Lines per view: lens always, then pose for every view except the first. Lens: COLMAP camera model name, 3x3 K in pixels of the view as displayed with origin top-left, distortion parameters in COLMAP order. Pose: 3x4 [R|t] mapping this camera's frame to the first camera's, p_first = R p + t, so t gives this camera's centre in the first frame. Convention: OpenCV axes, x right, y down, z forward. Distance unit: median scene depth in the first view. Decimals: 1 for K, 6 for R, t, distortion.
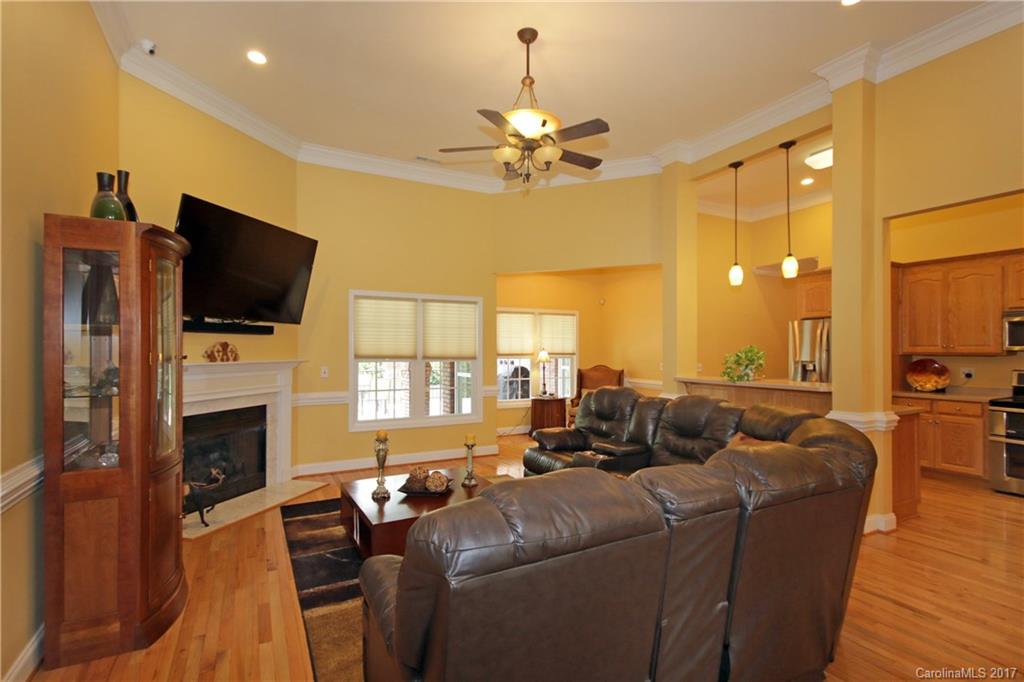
lens RADIAL K [[501.9, 0, 505.9], [0, 501.9, 350.7], [0, 0, 1]] dist [0.006384, 0.000294]
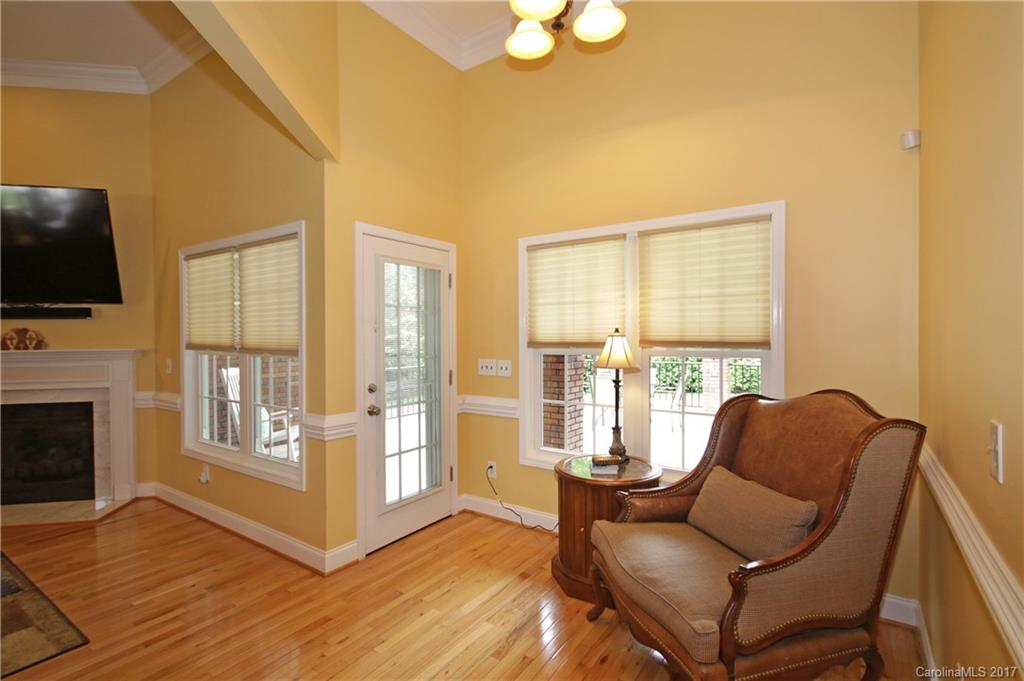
lens RADIAL K [[501.9, 0, 508.4], [0, 501.9, 338.1], [0, 0, 1]] dist [0.006384, 0.000294]
pose [[0.450001, 0.008381, -0.892989, 0.553198], [0.006758, 0.999895, 0.012790, -0.004645], [0.893002, -0.011790, 0.449898, 1.172471]]
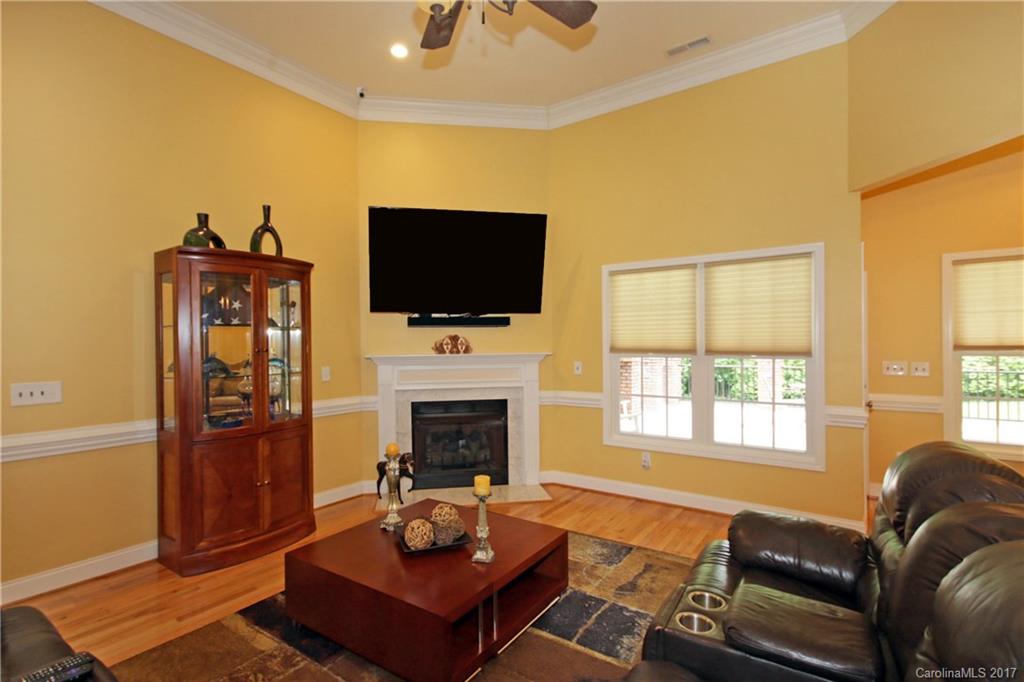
lens RADIAL K [[501.9, 0, 508.9], [0, 501.9, 345.2], [0, 0, 1]] dist [0.006384, 0.000294]
pose [[0.422502, 0.001723, -0.906360, 0.372468], [0.008258, 0.999949, 0.005750, -0.001262], [0.906324, -0.009914, 0.422467, 0.564104]]
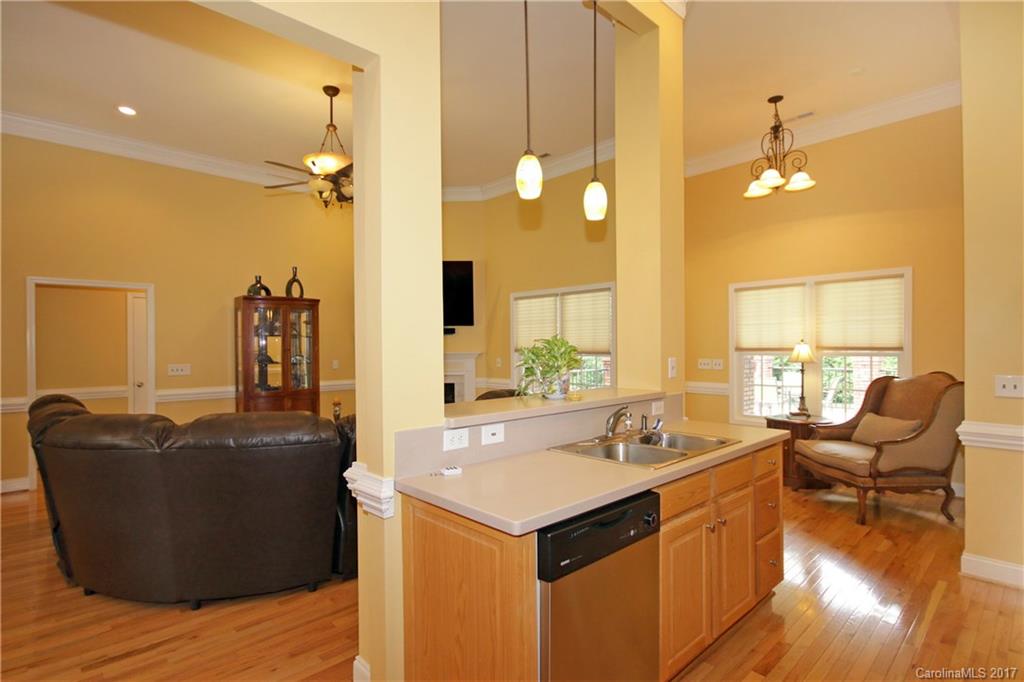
lens RADIAL K [[501.9, 0, 512.5], [0, 501.9, 346.4], [0, 0, 1]] dist [0.006384, 0.000294]
pose [[0.245561, 0.004583, -0.969370, 0.901329], [0.007830, 0.999947, 0.006711, -0.005256], [0.969349, -0.009238, 0.245512, 0.763784]]
